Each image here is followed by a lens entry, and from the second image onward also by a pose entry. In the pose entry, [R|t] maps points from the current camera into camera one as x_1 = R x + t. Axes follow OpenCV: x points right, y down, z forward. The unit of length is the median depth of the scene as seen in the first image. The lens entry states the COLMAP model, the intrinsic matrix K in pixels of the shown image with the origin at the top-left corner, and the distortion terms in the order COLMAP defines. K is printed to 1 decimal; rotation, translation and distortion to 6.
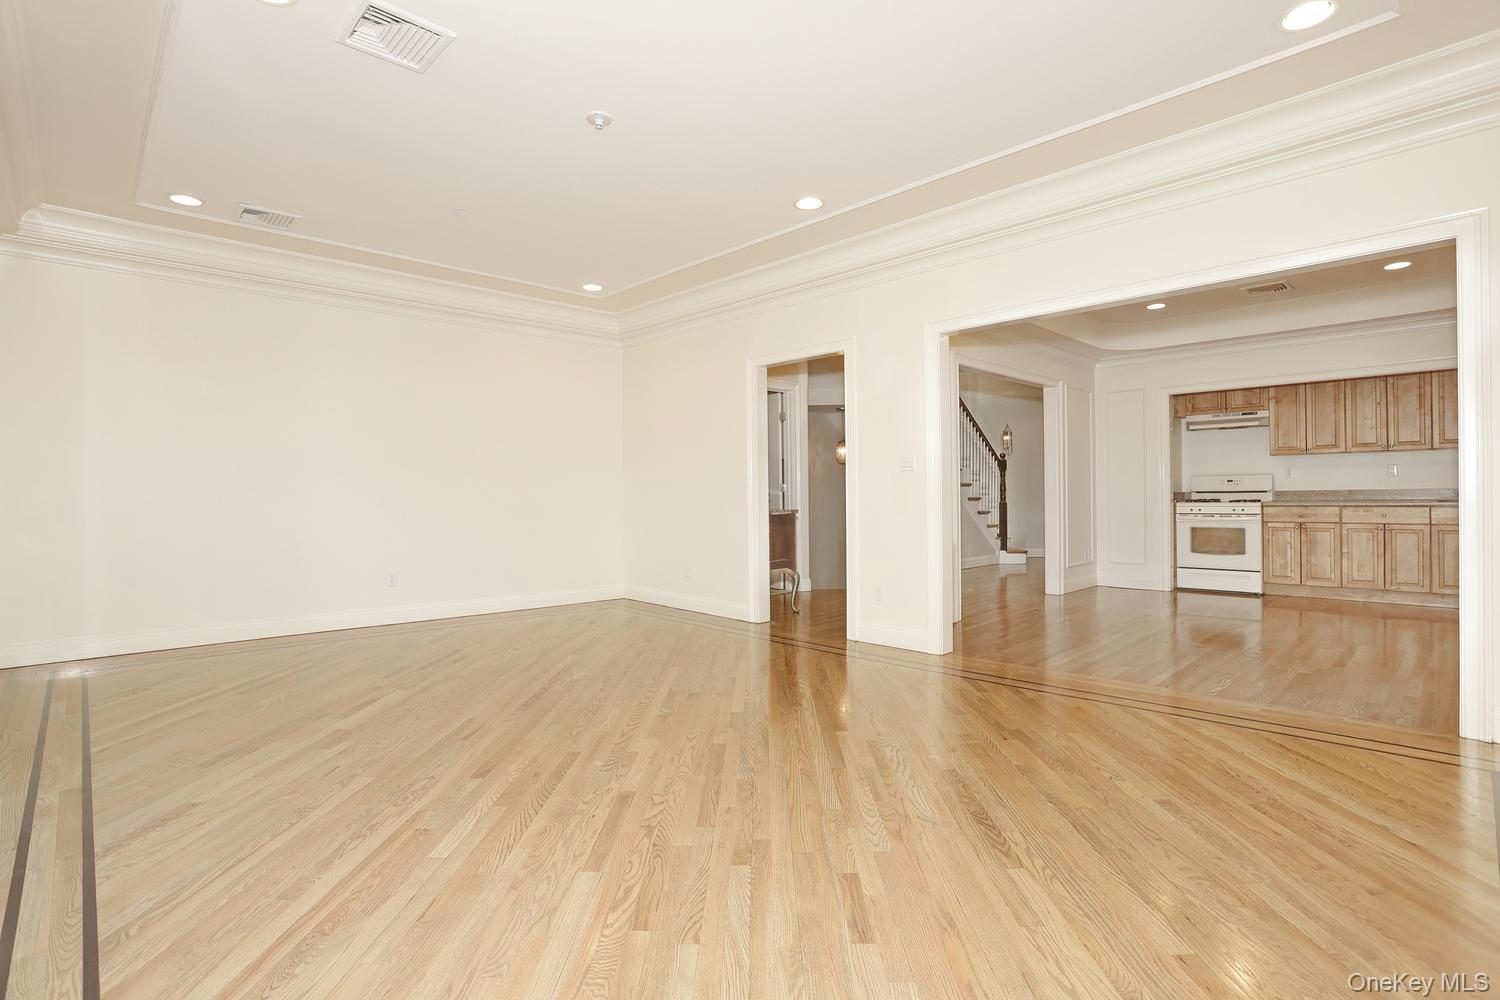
lens RADIAL K [[731.6, 0, 745.8], [0, 731.6, 496.1], [0, 0, 1]] dist [-0.014338, 0.002391]
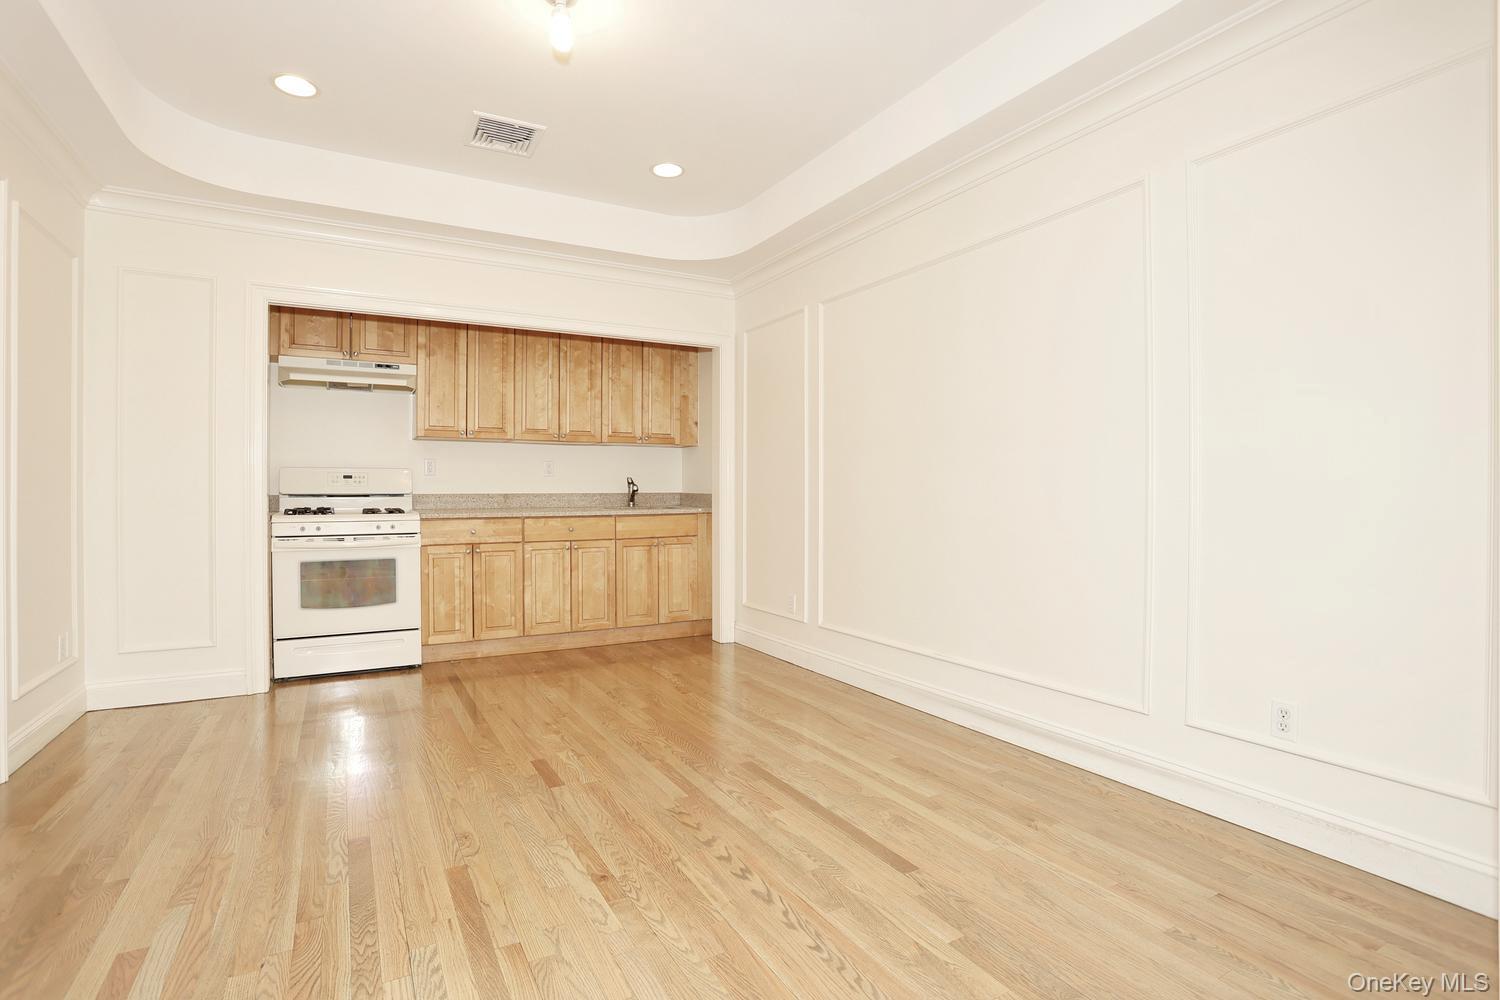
lens RADIAL K [[731.6, 0, 723.0], [0, 731.6, 493.8], [0, 0, 1]] dist [-0.014338, 0.002391]
pose [[0.272802, 0.008327, 0.962034, 0.192137], [0.000853, 0.999960, -0.008898, -0.001952], [-0.962070, 0.003248, 0.272784, 0.583980]]
